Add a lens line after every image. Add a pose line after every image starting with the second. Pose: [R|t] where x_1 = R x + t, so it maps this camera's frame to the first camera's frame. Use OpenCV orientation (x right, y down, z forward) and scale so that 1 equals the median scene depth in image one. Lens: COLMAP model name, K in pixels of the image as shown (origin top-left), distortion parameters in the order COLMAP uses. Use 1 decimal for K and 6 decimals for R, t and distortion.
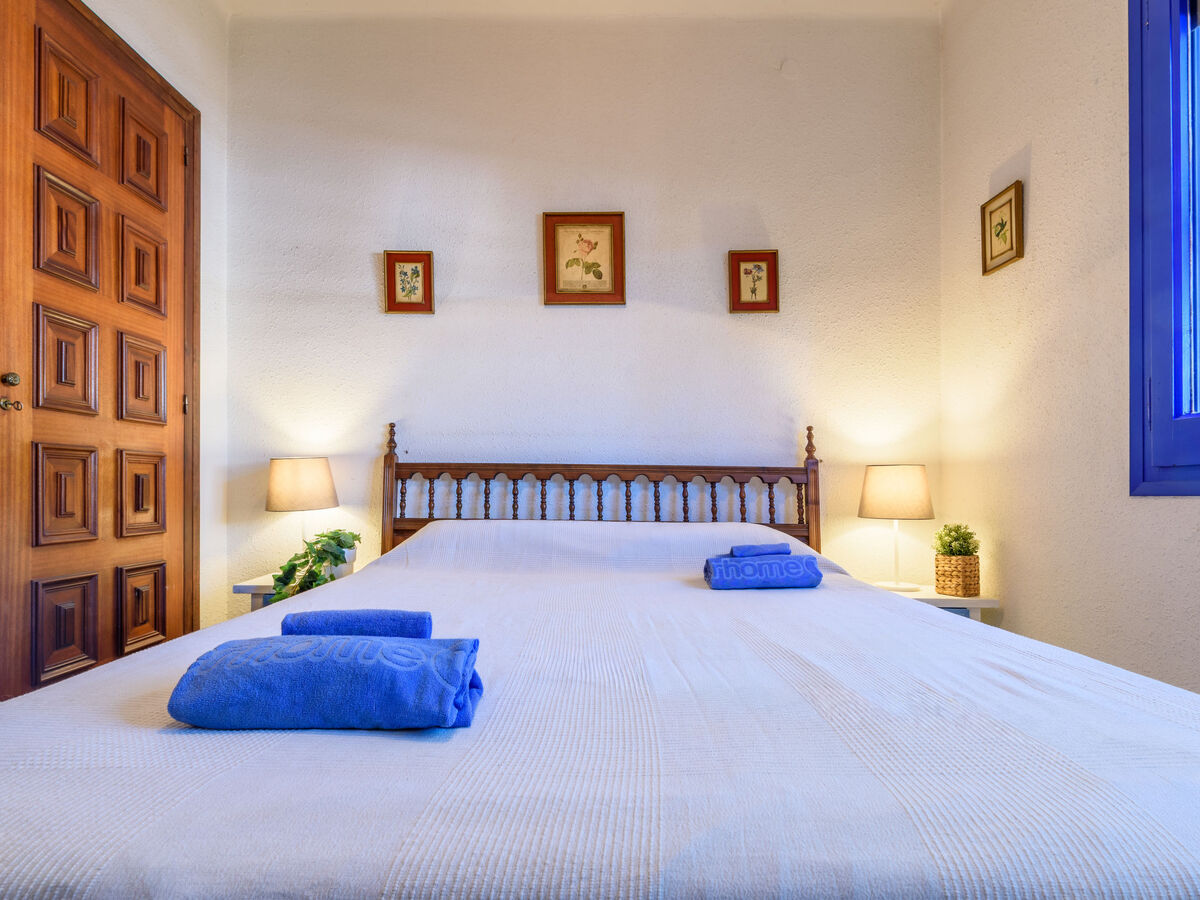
lens RADIAL K [[650.0, 0, 594.0], [0, 650.0, 472.7], [0, 0, 1]] dist [0.002844, -0.001251]
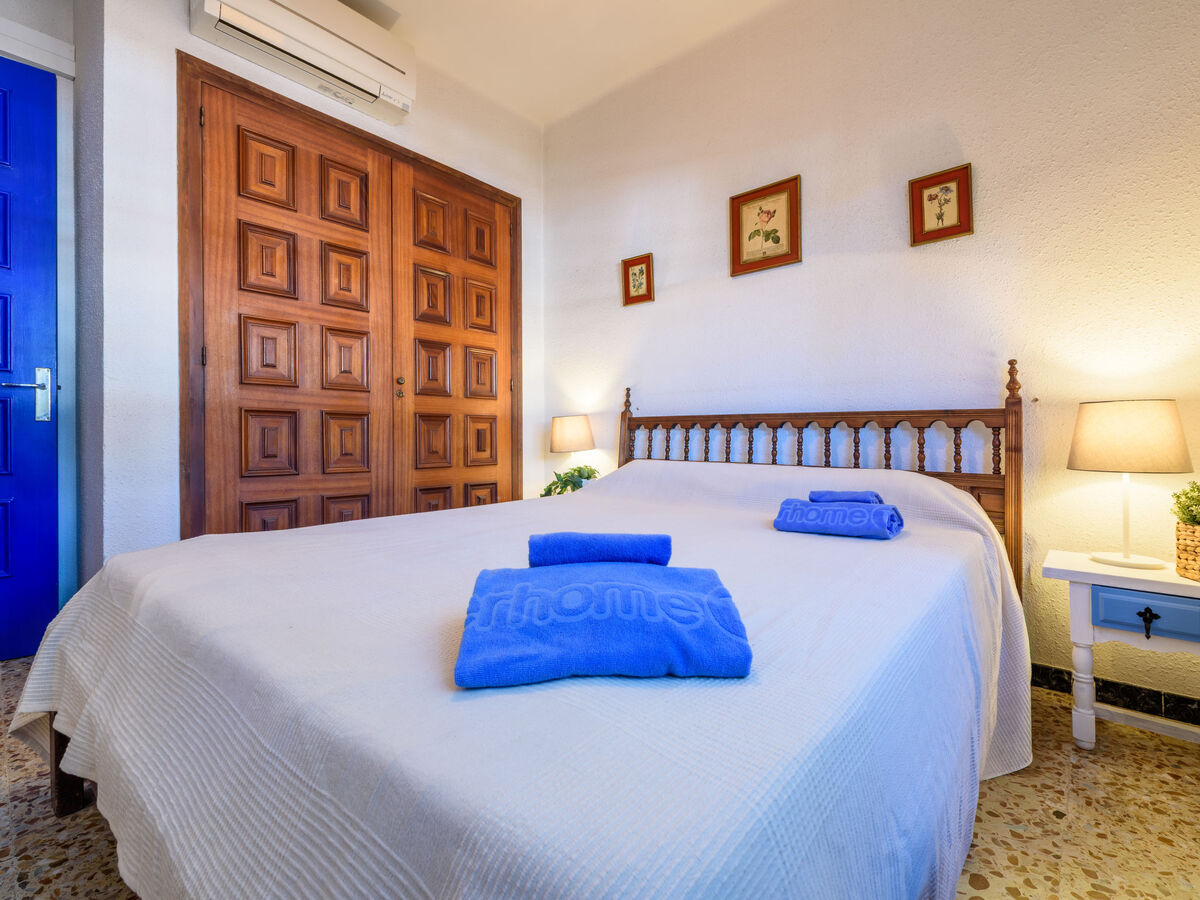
lens RADIAL K [[547.8, 0, 606.9], [0, 547.8, 433.5], [0, 0, 1]] dist [-0.002392, -0.000424]
pose [[0.759596, -0.010736, -0.650307, 0.398634], [0.022227, 0.999708, 0.009458, 0.006533], [0.650016, -0.021639, 0.759613, 0.111727]]
